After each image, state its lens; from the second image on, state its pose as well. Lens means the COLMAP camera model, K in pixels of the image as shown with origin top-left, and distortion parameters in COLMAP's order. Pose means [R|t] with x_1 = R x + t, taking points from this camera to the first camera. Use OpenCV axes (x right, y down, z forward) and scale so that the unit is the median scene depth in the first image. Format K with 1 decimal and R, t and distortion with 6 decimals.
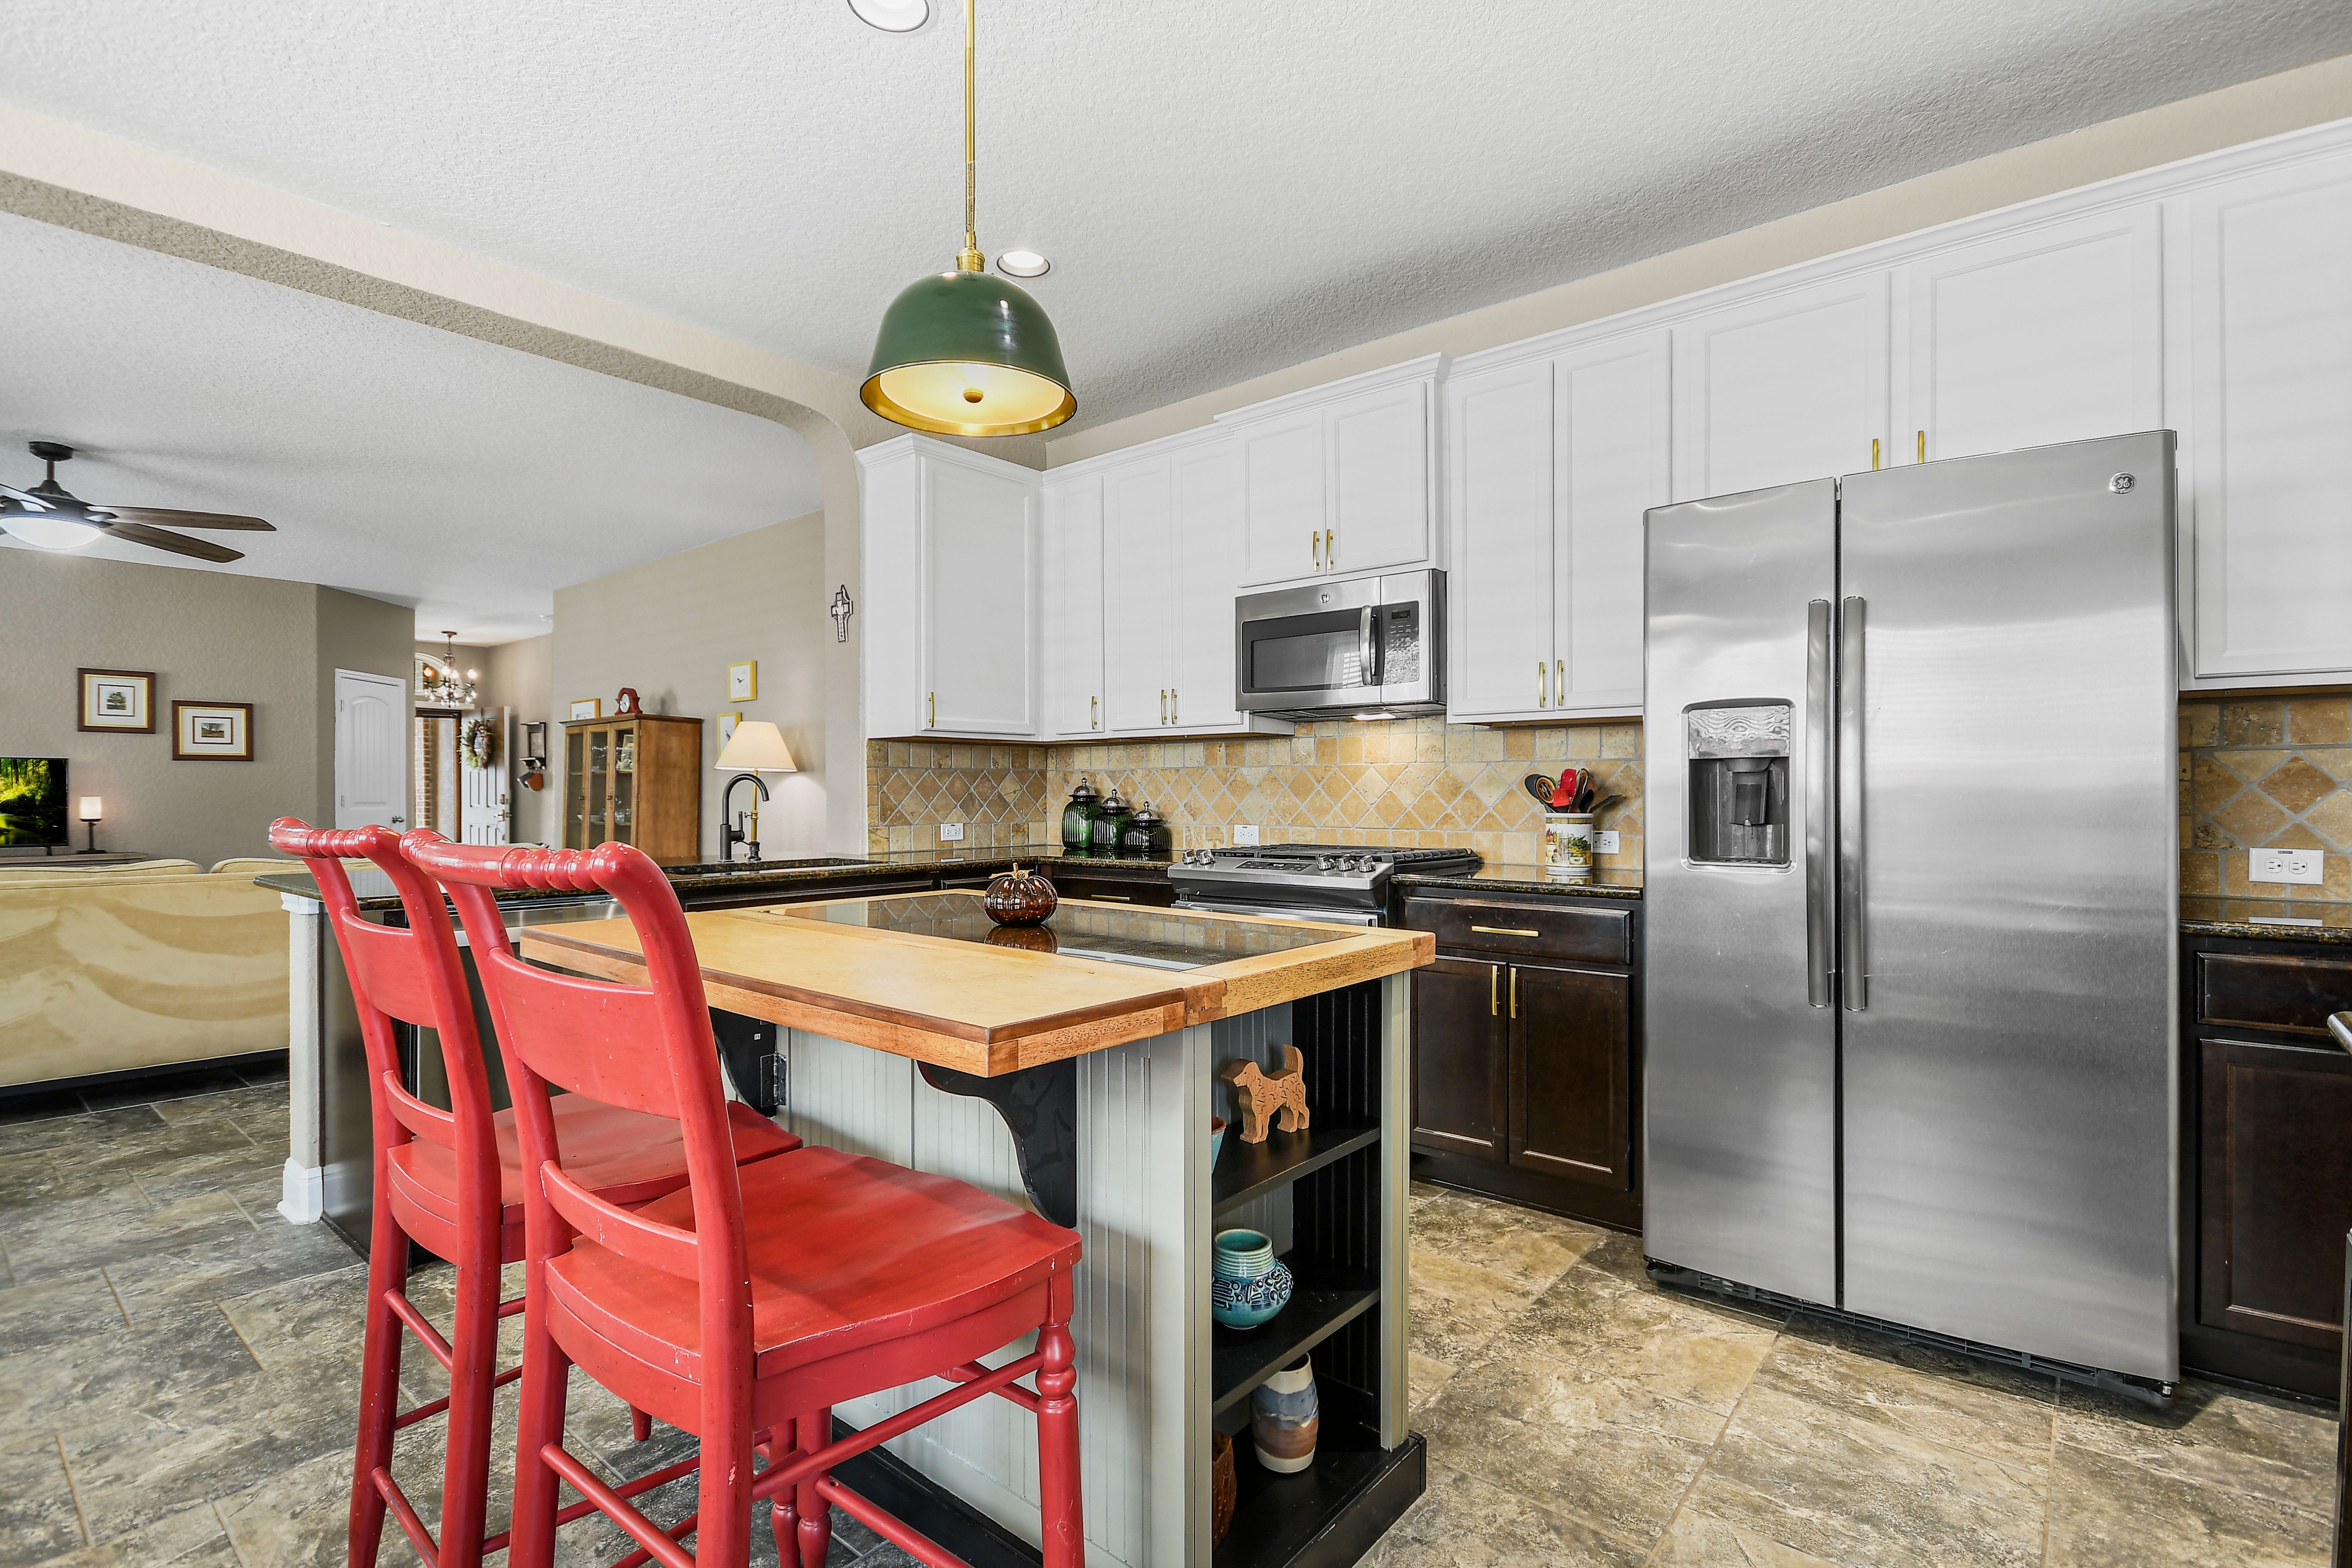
lens RADIAL K [[1095.2, 0, 1185.4], [0, 1095.2, 793.2], [0, 0, 1]] dist [-0.000812, -0.001595]
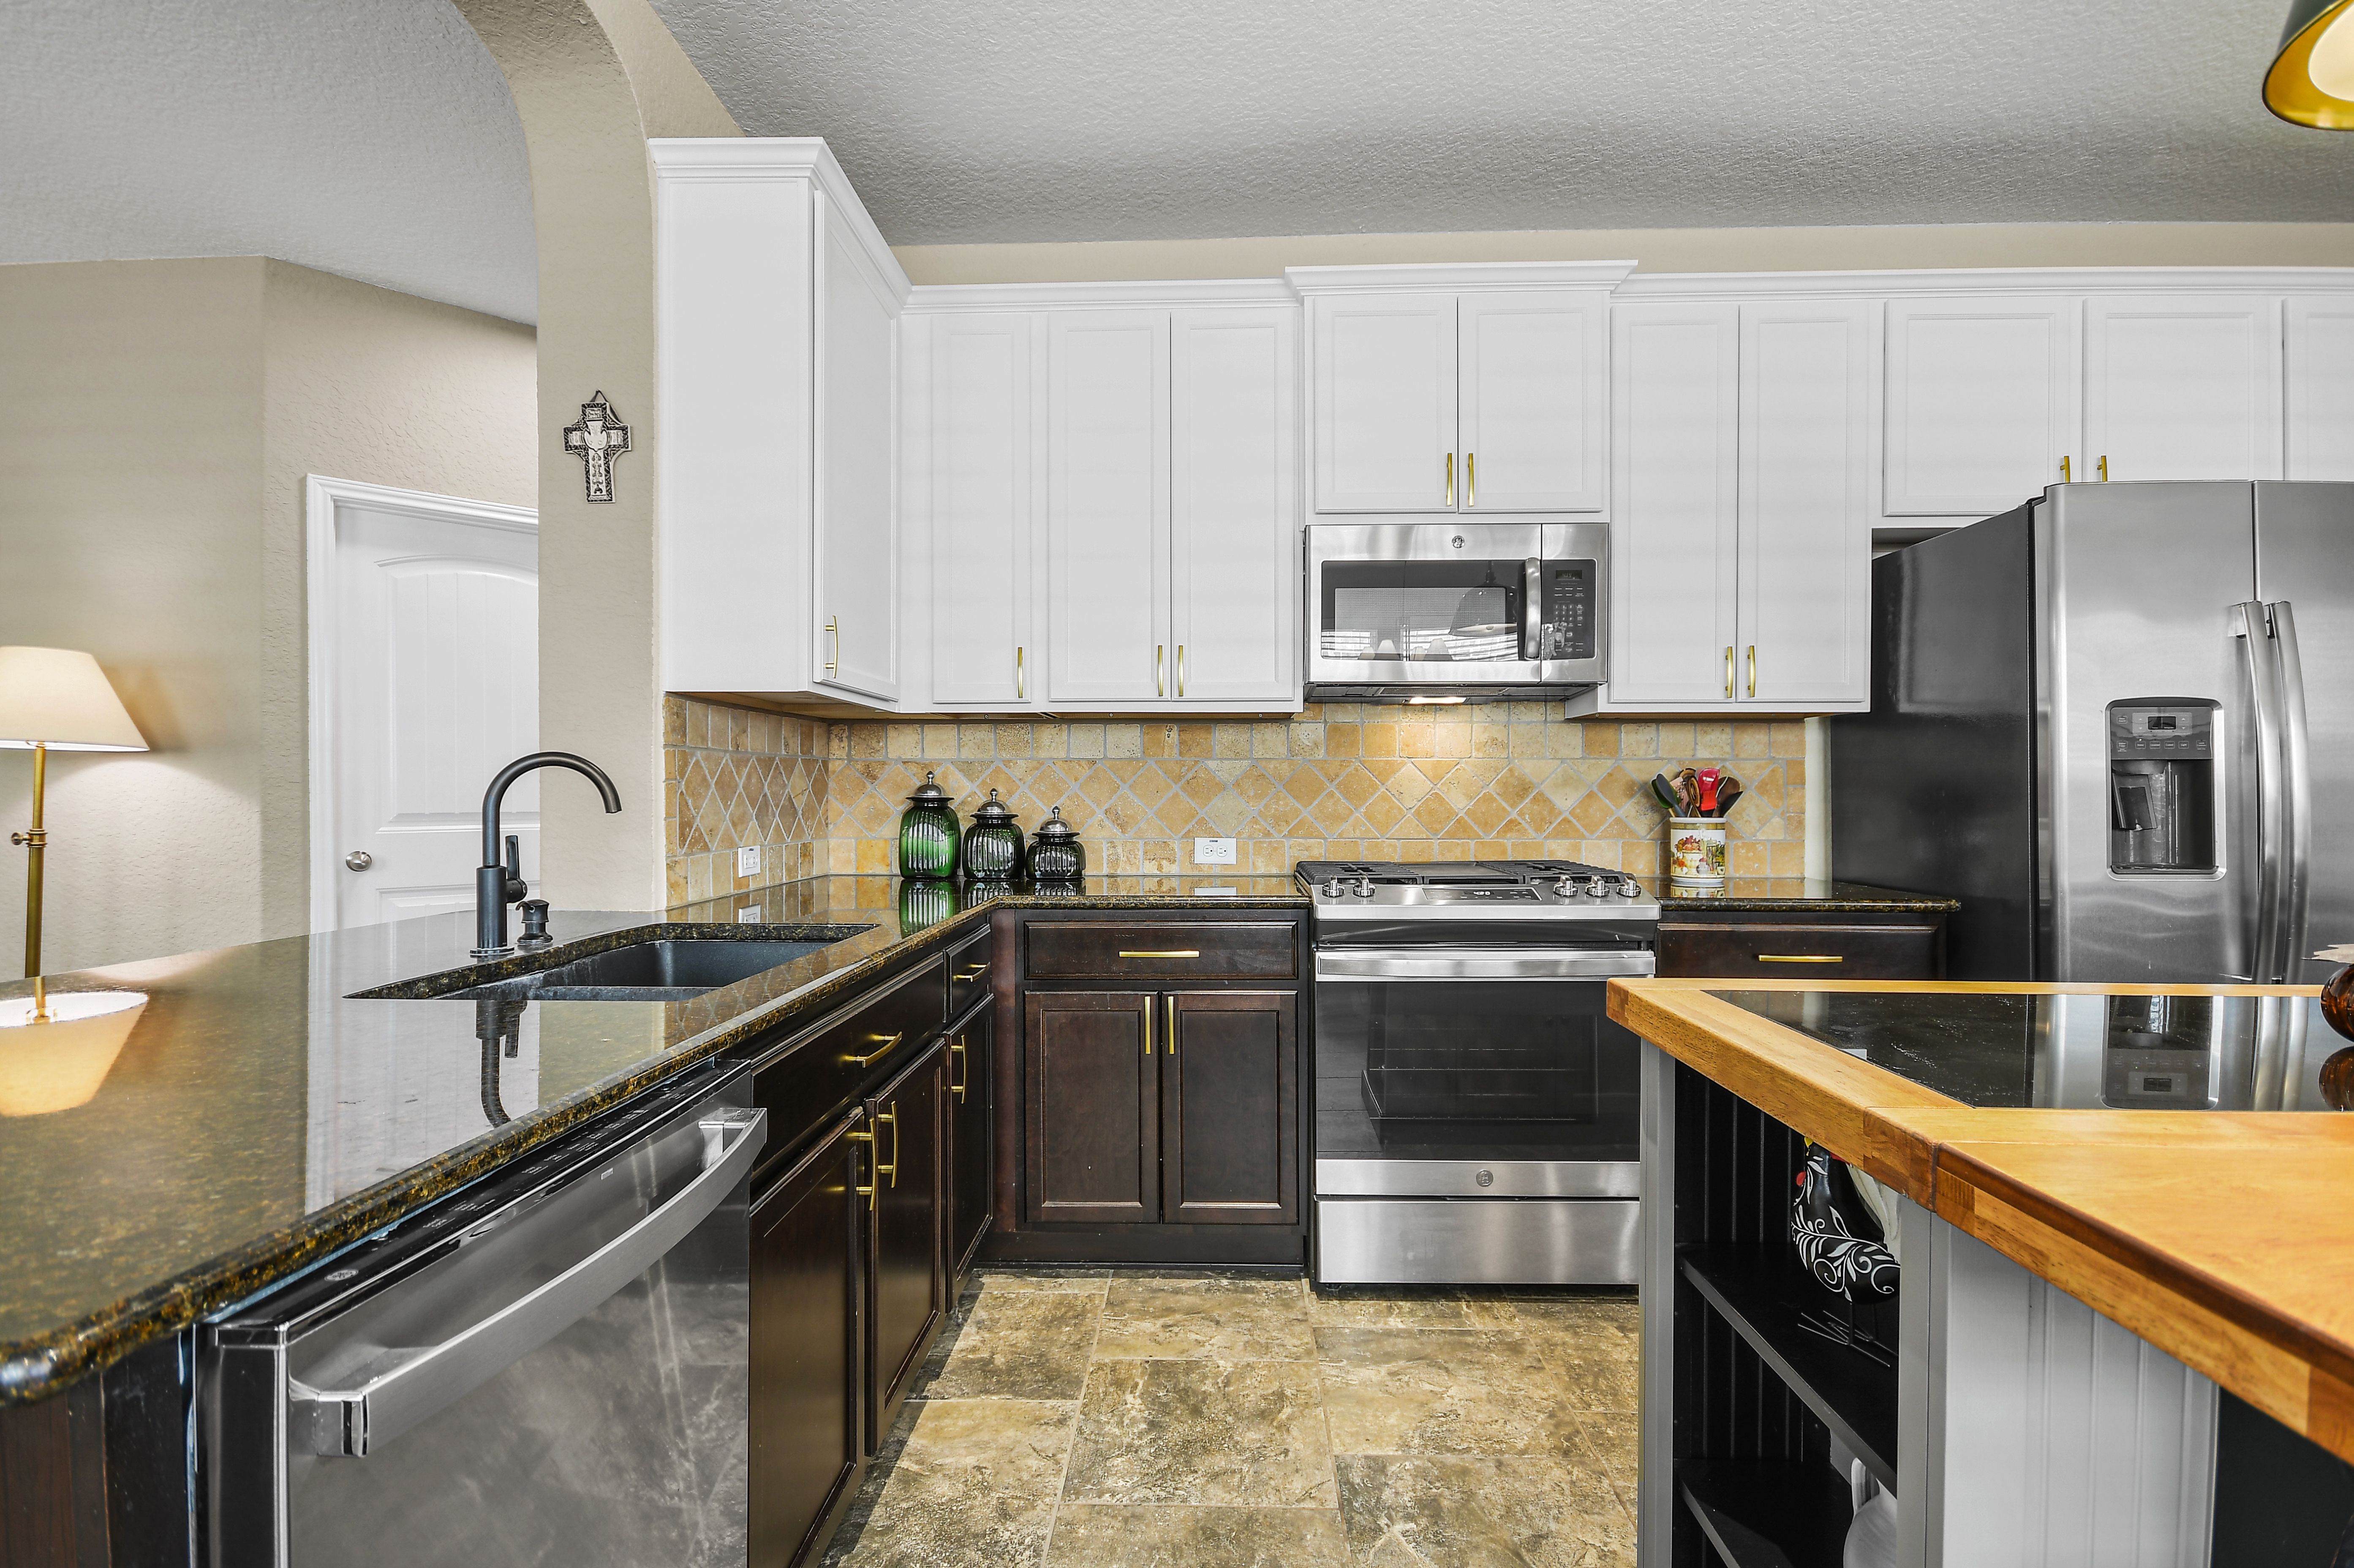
lens RADIAL K [[1096.0, 0, 1186.4], [0, 1096.0, 793.2], [0, 0, 1]] dist [-0.000812, -0.001595]
pose [[0.790904, 0.001177, 0.611939, -0.416039], [-0.001495, 0.999999, 0.000008, -0.001095], [-0.611938, -0.000921, 0.790905, 0.426493]]
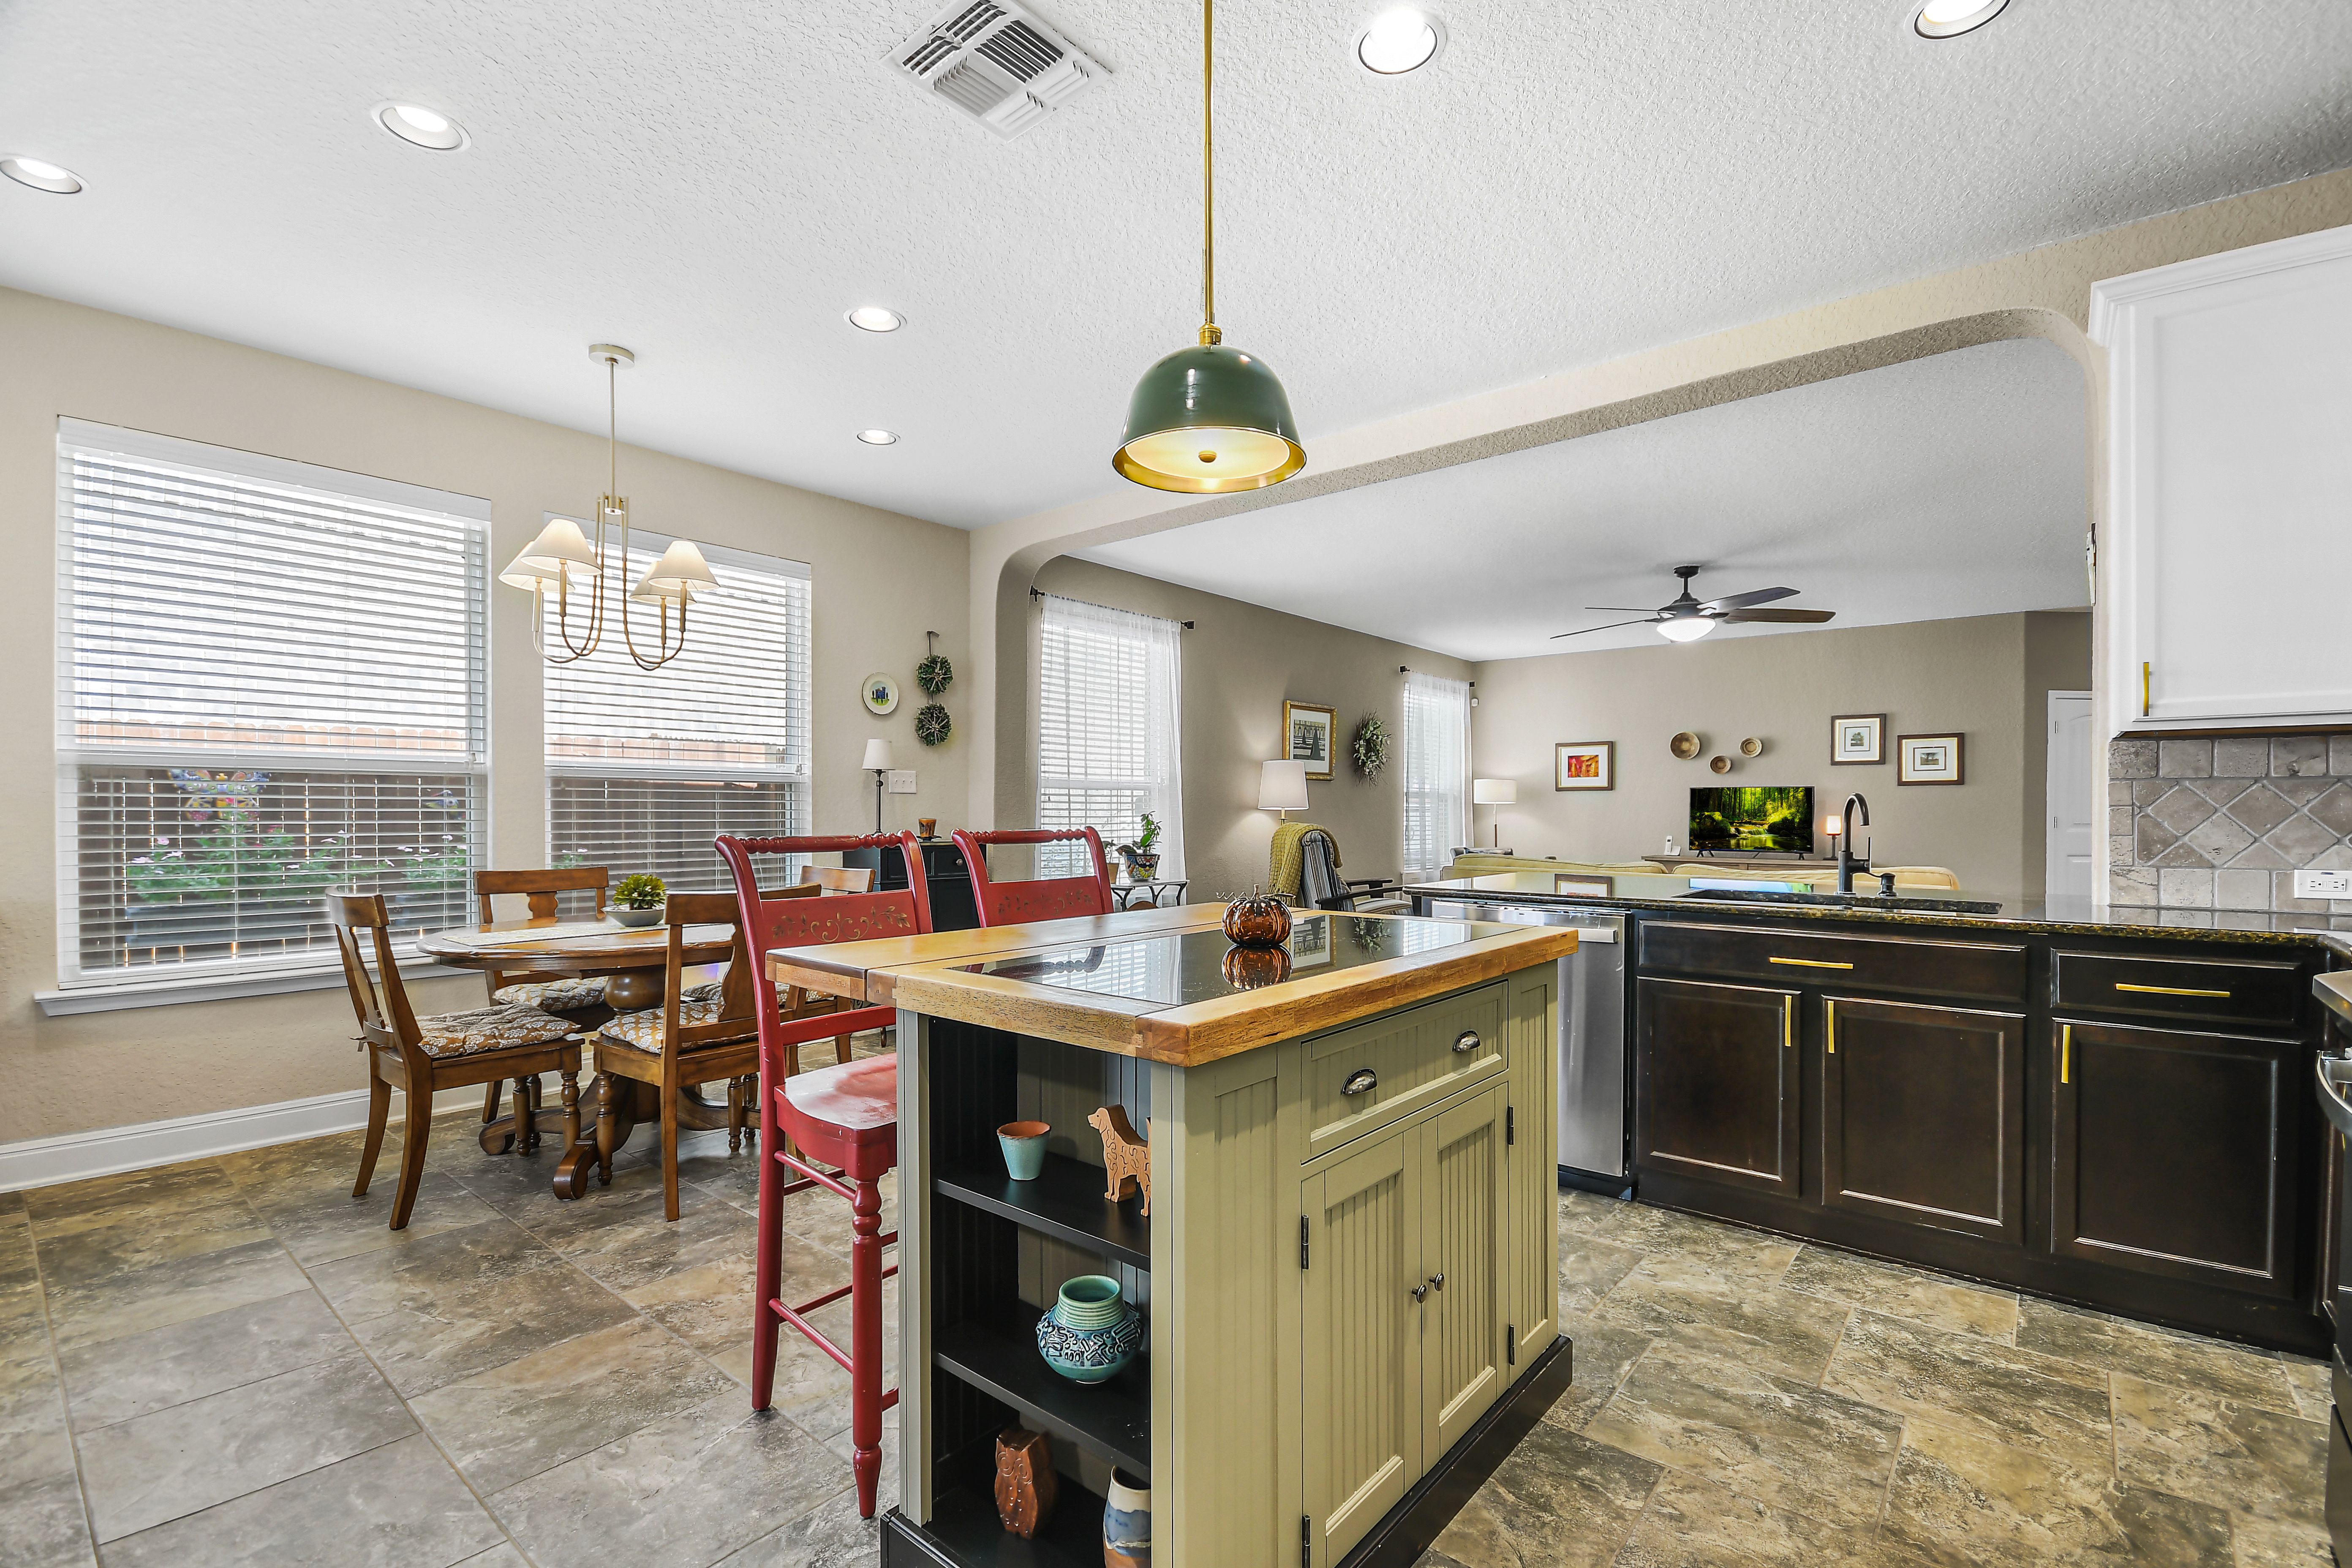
lens RADIAL K [[1039.1, 0, 1189.1], [0, 1039.1, 819.2], [0, 0, 1]] dist [0.010039, -0.014548]
pose [[-0.002215, 0.009758, -0.999950, 0.366921], [-0.004306, 0.999943, 0.009767, -0.002956], [0.999988, 0.004327, -0.002173, 0.420628]]
